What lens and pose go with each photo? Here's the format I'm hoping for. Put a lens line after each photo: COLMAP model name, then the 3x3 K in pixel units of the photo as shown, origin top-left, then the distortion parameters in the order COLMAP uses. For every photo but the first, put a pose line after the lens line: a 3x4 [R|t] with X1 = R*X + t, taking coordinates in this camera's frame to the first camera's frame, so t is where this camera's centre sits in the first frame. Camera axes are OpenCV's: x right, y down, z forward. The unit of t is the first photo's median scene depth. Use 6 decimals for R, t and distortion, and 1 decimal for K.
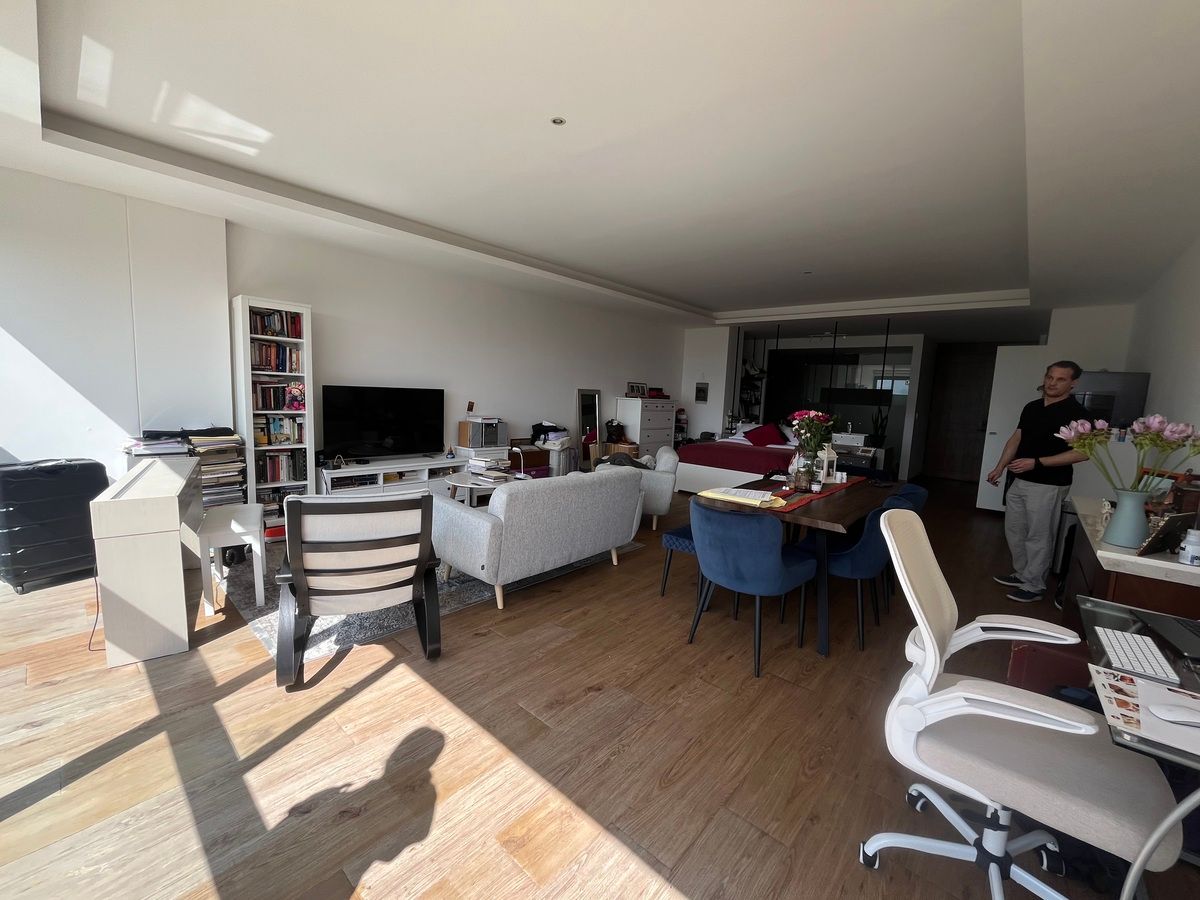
lens RADIAL K [[488.4, 0, 602.1], [0, 488.4, 450.4], [0, 0, 1]] dist [-0.006497, 0.000581]
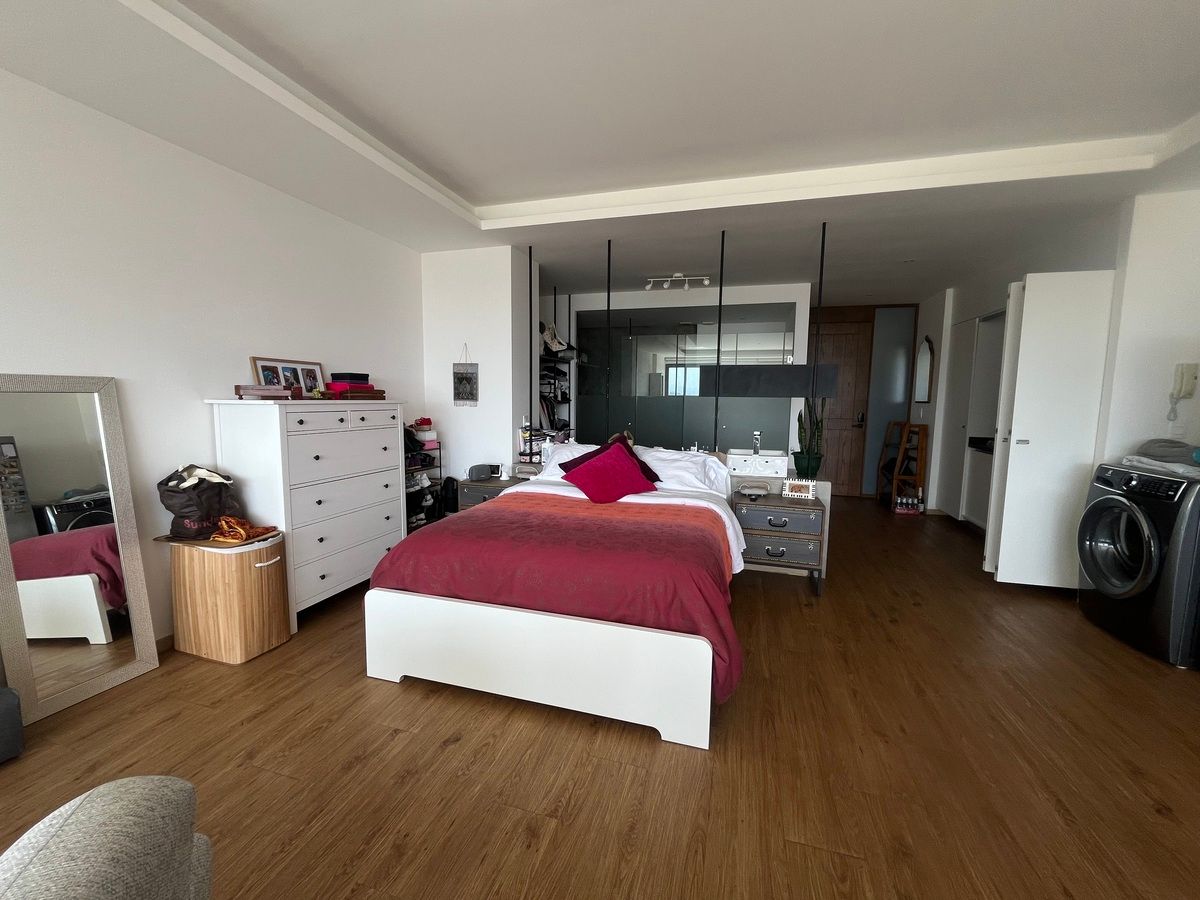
lens RADIAL K [[488.4, 0, 599.5], [0, 488.4, 441.9], [0, 0, 1]] dist [-0.006497, 0.000581]
pose [[0.906987, -0.072655, 0.414845, 0.291847], [0.077809, 0.996958, 0.004490, -0.126946], [-0.413910, 0.028207, 0.909881, 1.232290]]
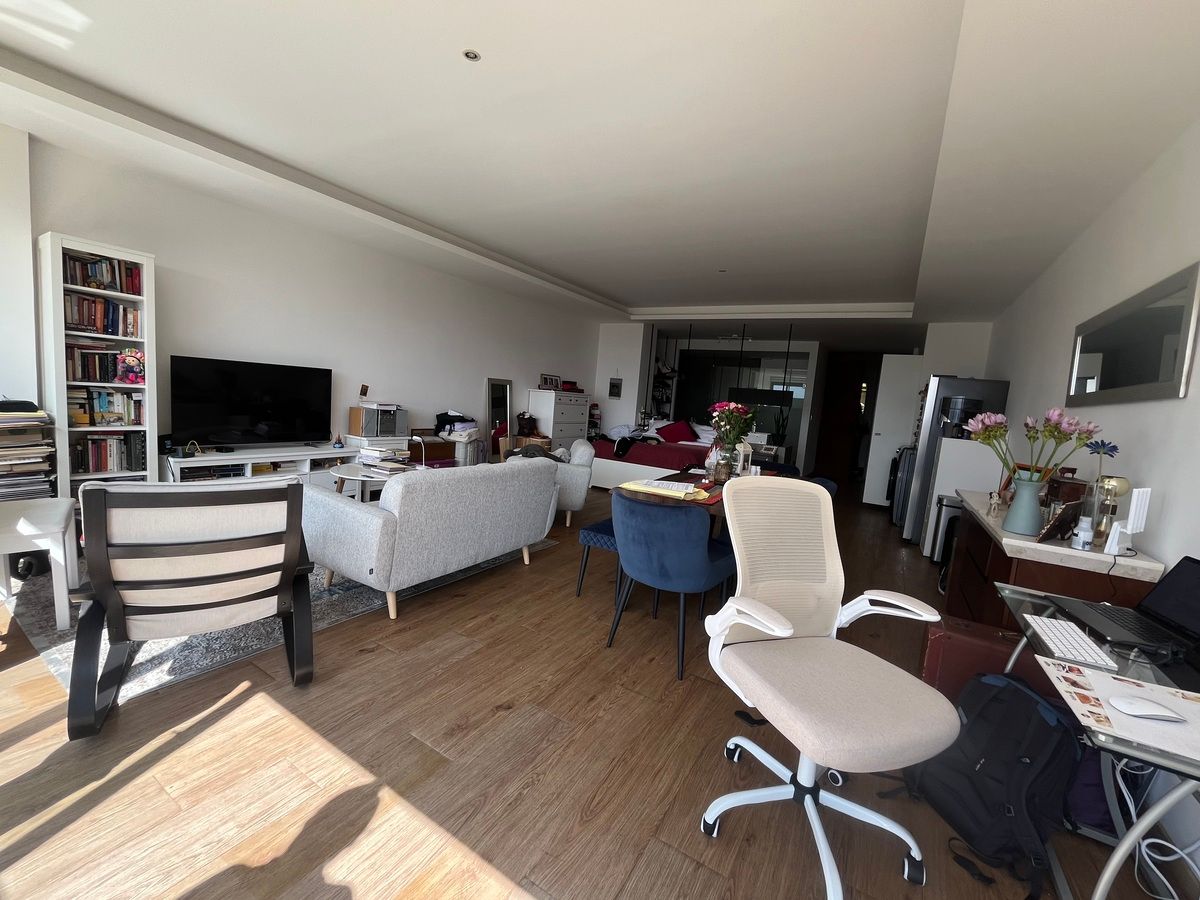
lens RADIAL K [[488.4, 0, 602.5], [0, 488.4, 449.4], [0, 0, 1]] dist [-0.006497, 0.000581]
pose [[0.982795, 0.016272, 0.183980, -0.005951], [-0.016606, 0.999862, 0.000273, 0.015343], [-0.183950, -0.003324, 0.982930, 0.068557]]
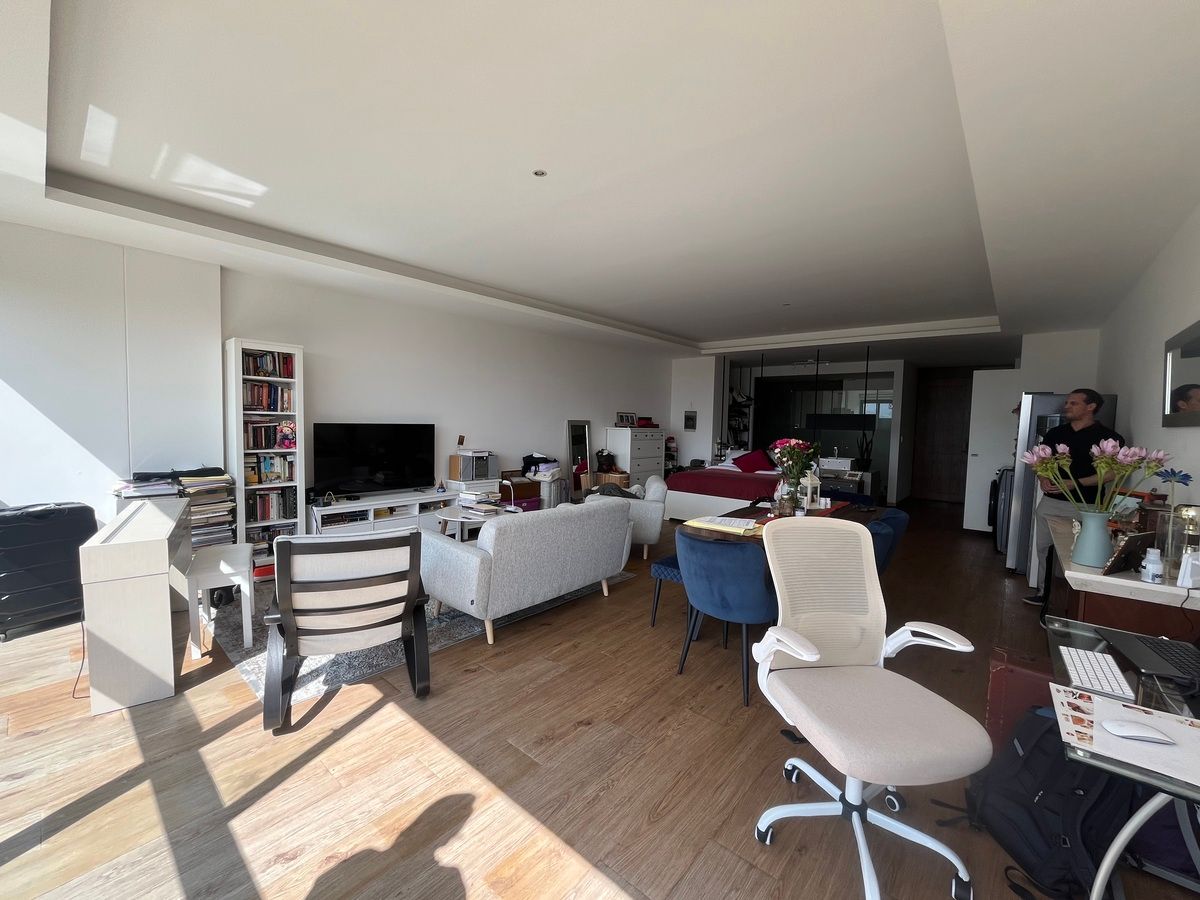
lens RADIAL K [[488.4, 0, 602.1], [0, 488.4, 450.6], [0, 0, 1]] dist [-0.006497, 0.000581]
pose [[0.999657, -0.021894, 0.014353, 0.011467], [0.022678, 0.998122, -0.056899, -0.006660], [-0.013081, 0.057205, 0.998277, -0.018312]]
